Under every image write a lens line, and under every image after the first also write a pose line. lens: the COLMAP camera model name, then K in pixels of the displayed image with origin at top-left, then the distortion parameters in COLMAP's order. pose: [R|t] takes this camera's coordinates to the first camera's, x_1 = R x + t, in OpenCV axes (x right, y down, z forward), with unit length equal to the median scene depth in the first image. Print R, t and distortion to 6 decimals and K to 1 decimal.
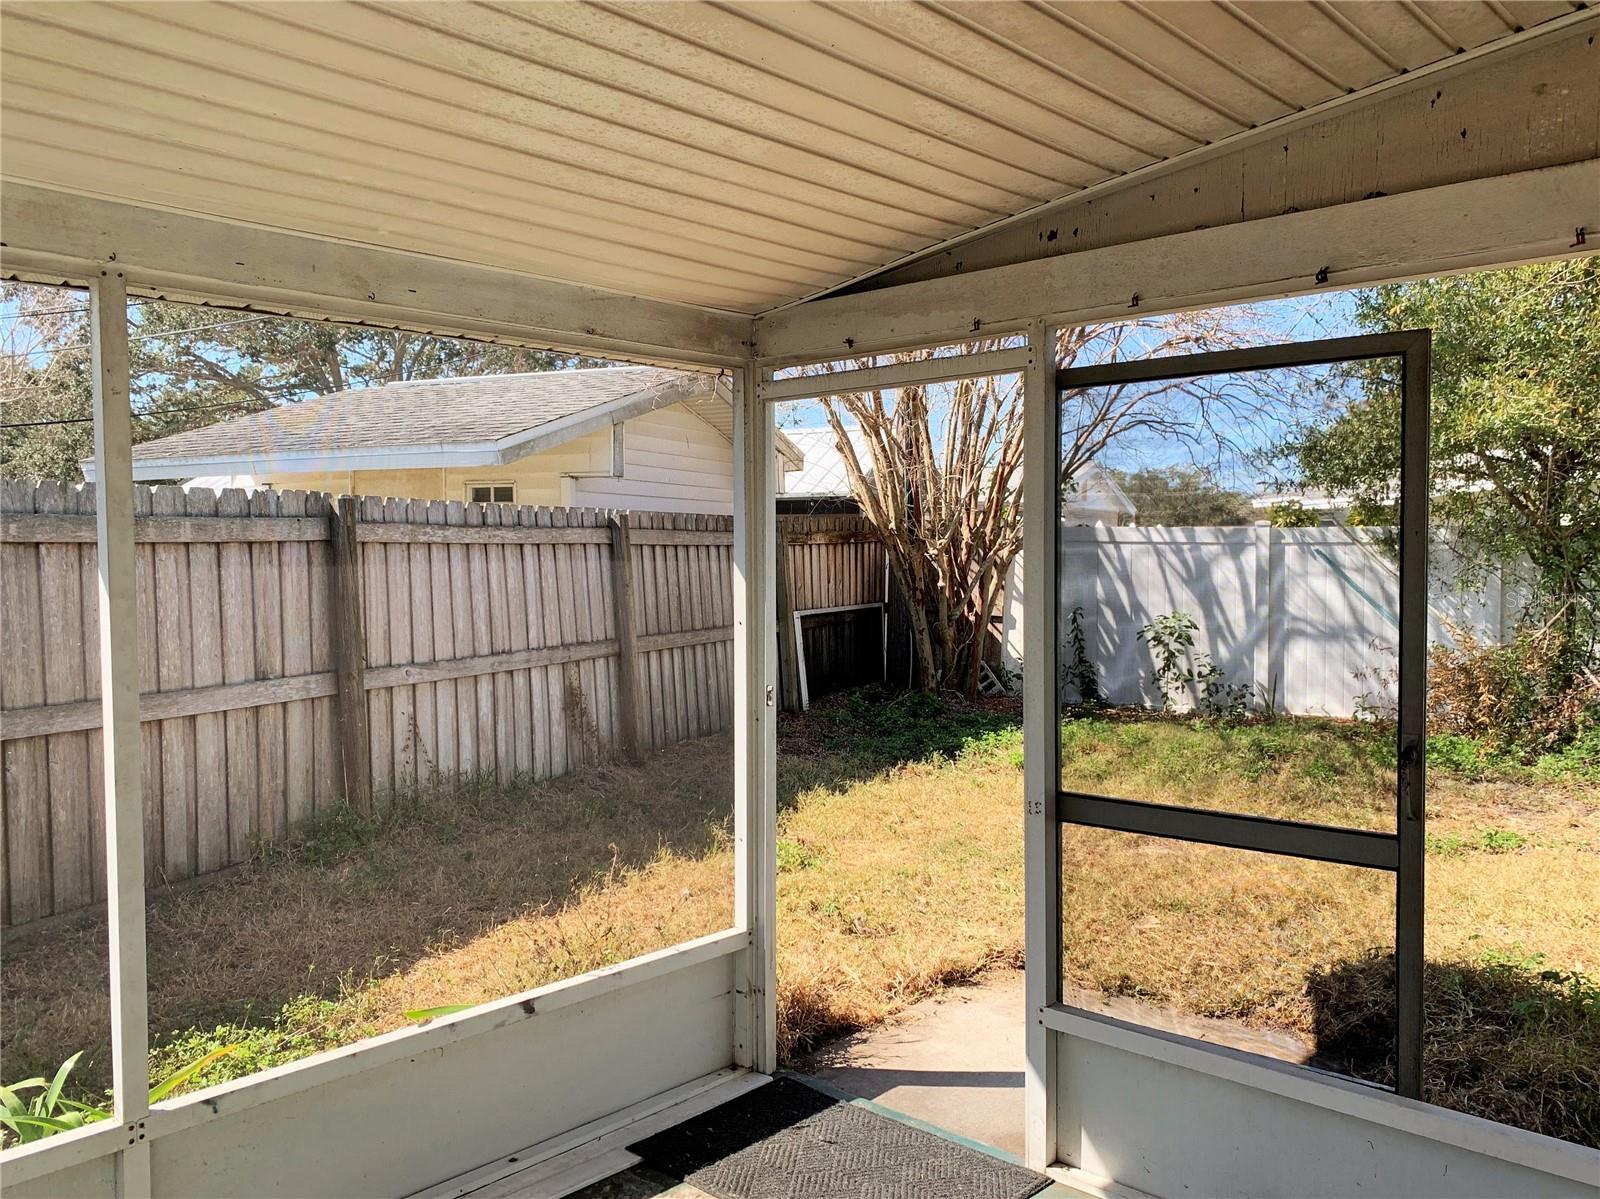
lens RADIAL K [[1200.4, 0, 800.0], [0, 1200.4, 599.5], [0, 0, 1]] dist [0.123069, -0.263903]
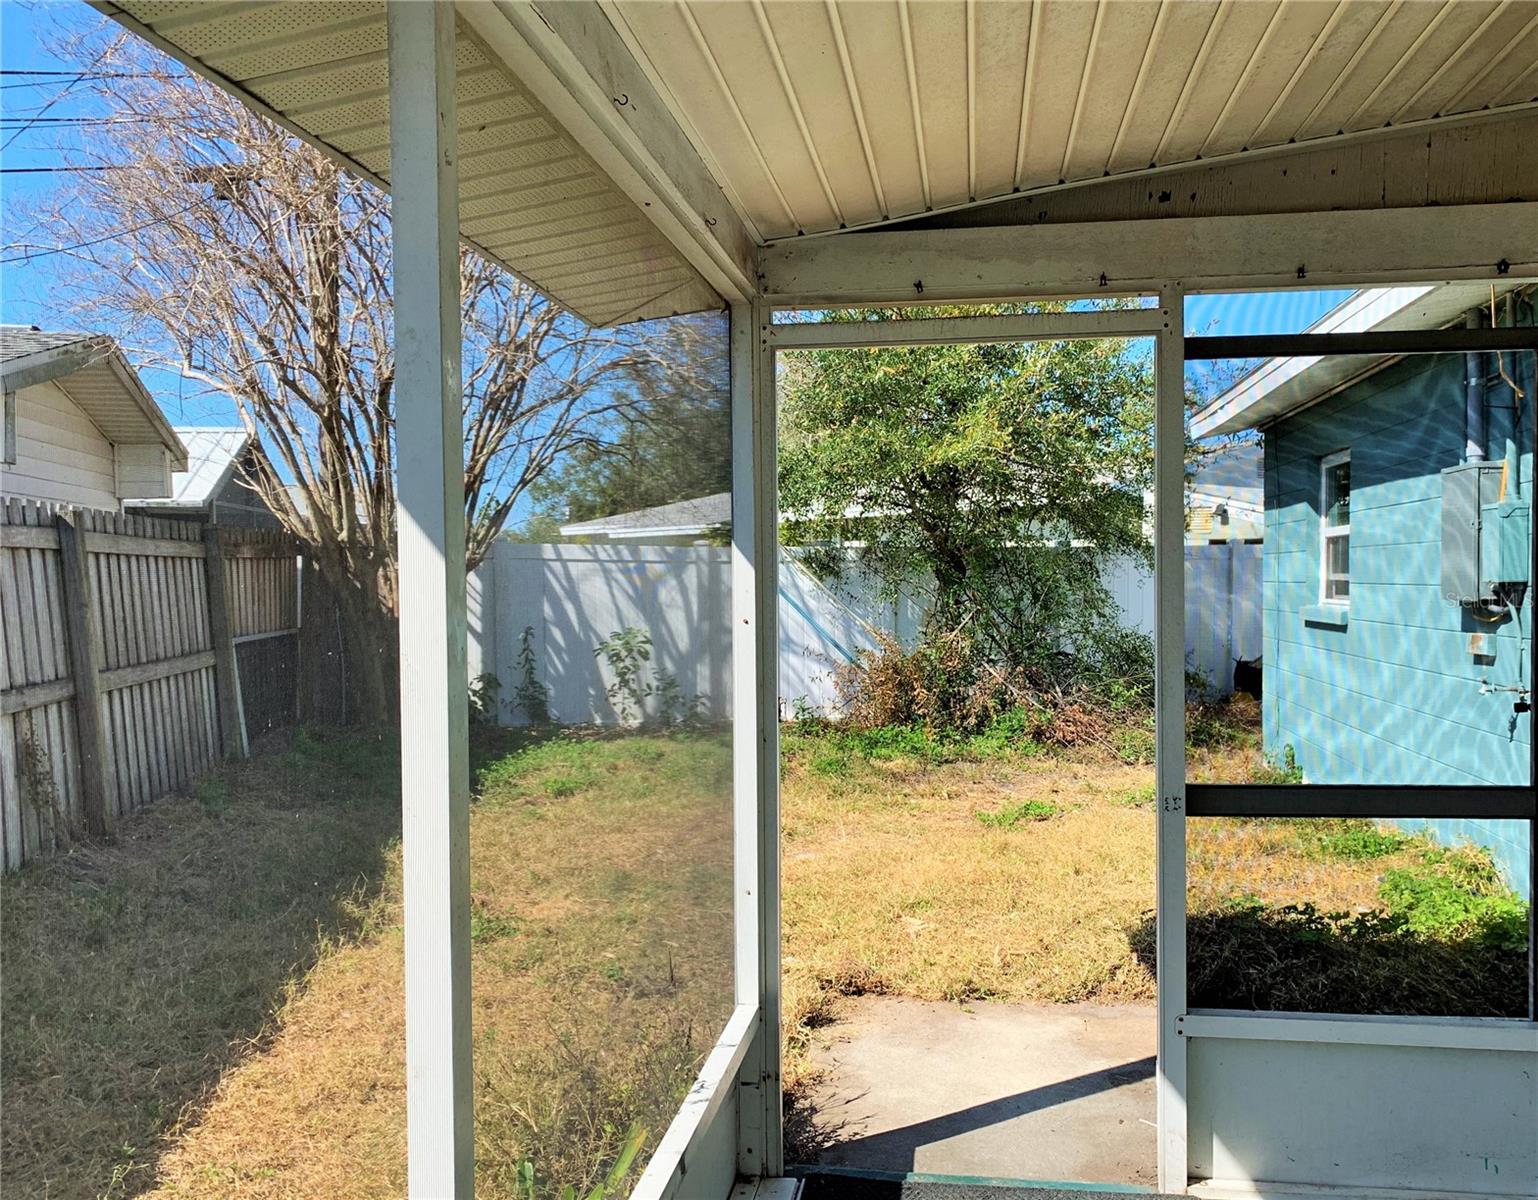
lens RADIAL K [[1197.4, 0, 769.0], [0, 1197.4, 600.0], [0, 0, 1]] dist [0.045411, -0.052316]
pose [[0.834055, -0.012237, 0.551545, -0.205091], [0.025442, 0.999543, -0.016297, 0.008178], [-0.551094, 0.027625, 0.833986, 0.140243]]
